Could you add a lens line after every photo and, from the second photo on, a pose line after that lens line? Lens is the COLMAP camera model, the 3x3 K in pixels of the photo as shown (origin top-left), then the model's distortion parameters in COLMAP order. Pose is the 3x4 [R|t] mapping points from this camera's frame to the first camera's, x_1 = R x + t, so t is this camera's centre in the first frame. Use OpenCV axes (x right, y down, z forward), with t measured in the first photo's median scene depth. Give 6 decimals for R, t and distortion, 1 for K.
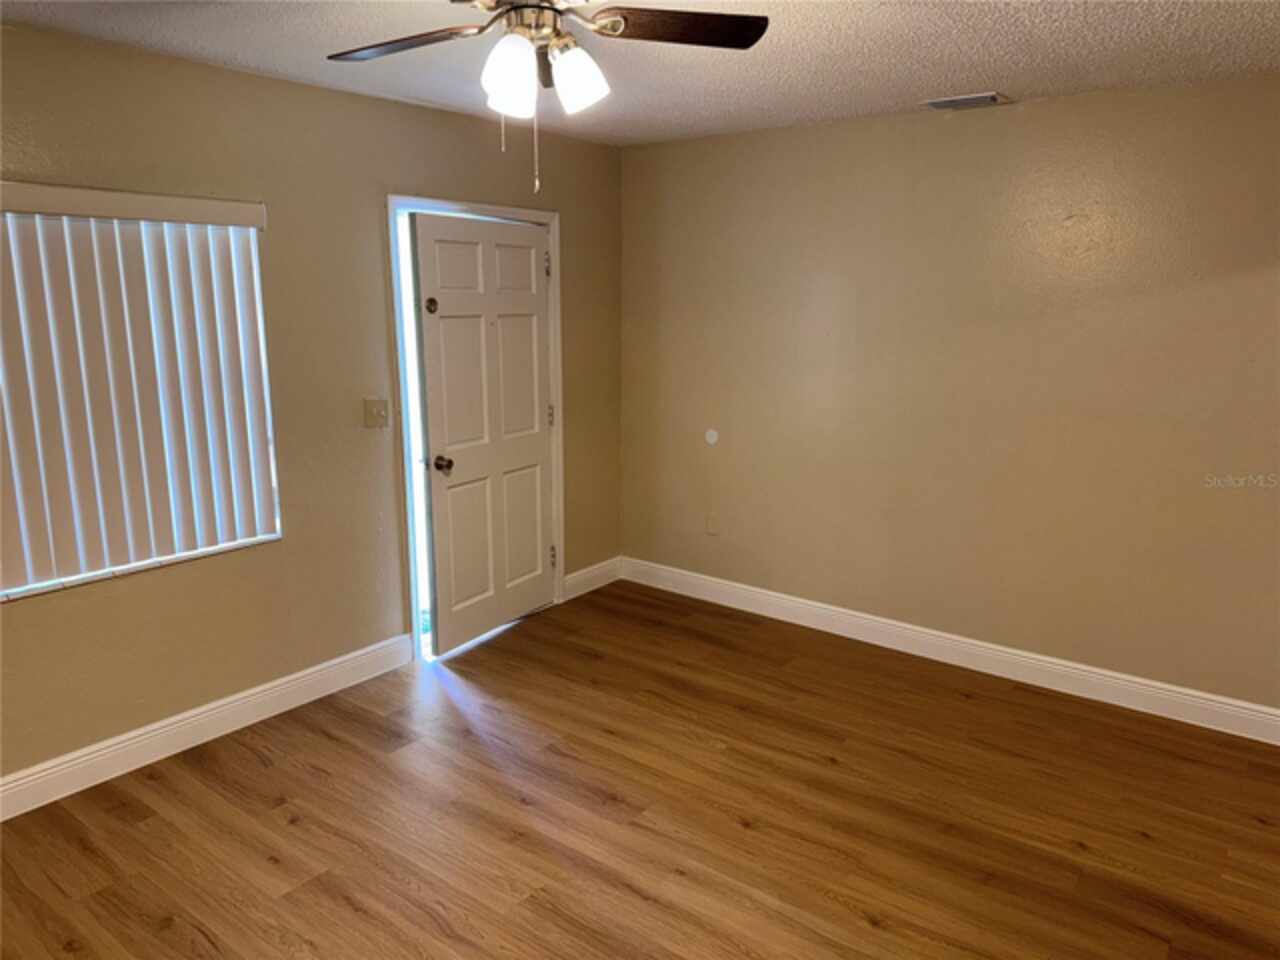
lens RADIAL K [[904.4, 0, 640.7], [0, 904.4, 483.6], [0, 0, 1]] dist [0.009809, -0.002285]
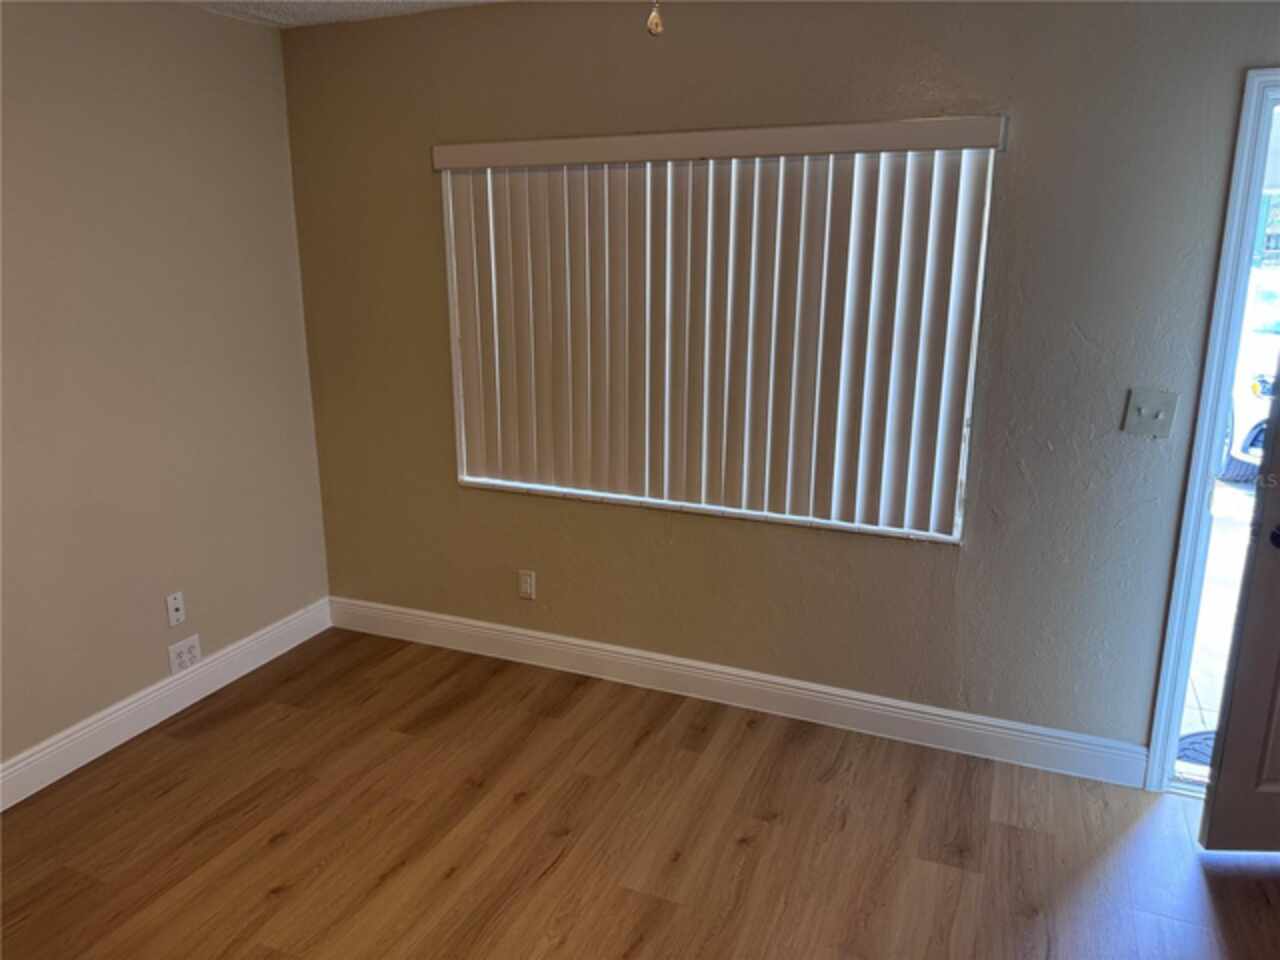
lens RADIAL K [[904.4, 0, 640.5], [0, 904.4, 482.5], [0, 0, 1]] dist [0.009809, -0.002285]
pose [[0.258303, 0.244199, -0.934691, 0.313005], [-0.199399, 0.960167, 0.195751, -0.108679], [0.945262, 0.135814, 0.296707, 0.570440]]
